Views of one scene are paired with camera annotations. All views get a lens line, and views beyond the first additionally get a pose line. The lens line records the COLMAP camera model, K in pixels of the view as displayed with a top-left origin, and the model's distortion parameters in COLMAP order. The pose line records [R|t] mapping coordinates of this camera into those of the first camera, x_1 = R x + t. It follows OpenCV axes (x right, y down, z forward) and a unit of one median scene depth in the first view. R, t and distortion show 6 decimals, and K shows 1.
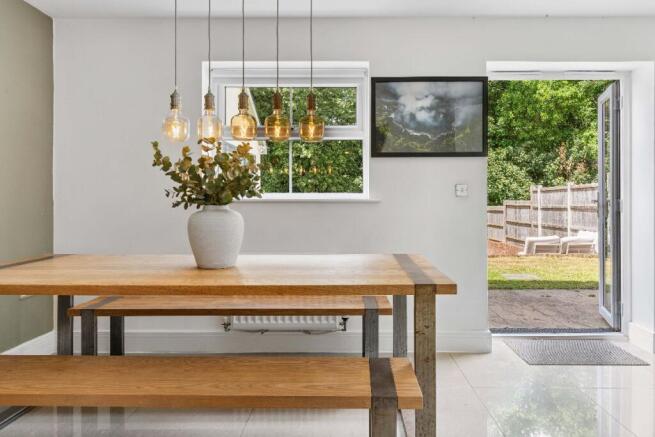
lens RADIAL K [[446.9, 0, 343.9], [0, 446.9, 199.3], [0, 0, 1]] dist [0.003039, 0.001602]
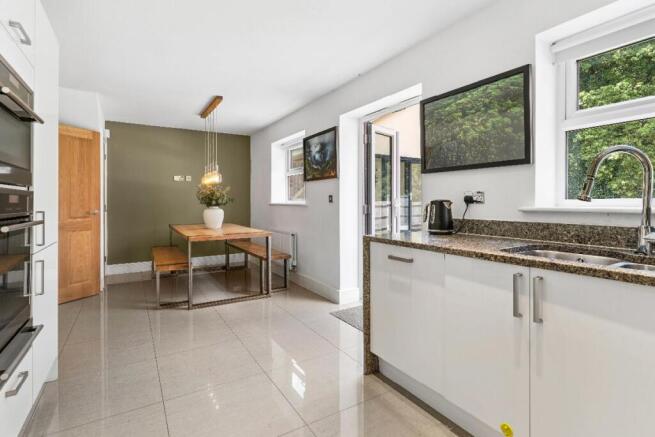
lens RADIAL K [[336.7, 0, 337.0], [0, 336.7, 200.6], [0, 0, 1]] dist [0.002125, 0.000226]
pose [[0.526152, -0.003510, -0.850383, 1.321982], [0.004704, 0.999988, -0.001218, -0.012798], [0.850378, -0.003359, 0.526162, 0.380392]]
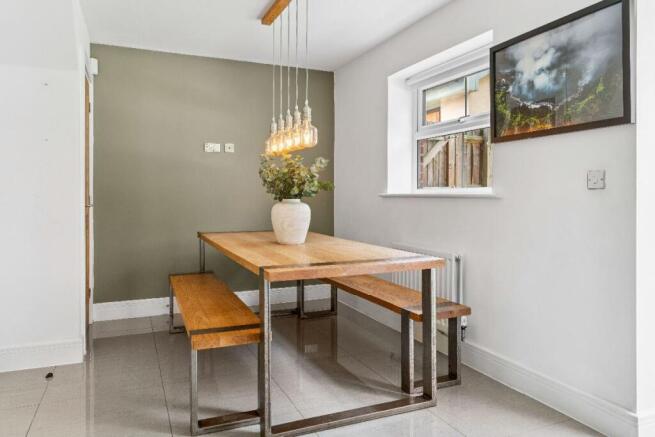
lens RADIAL K [[451.6, 0, 325.4], [0, 451.6, 198.4], [0, 0, 1]] dist [0.006625, 0.001902]
pose [[0.398635, 0.009474, -0.917061, 0.715989], [0.003275, 0.999926, 0.011754, -0.003568], [0.917104, -0.007688, 0.398574, 0.377866]]
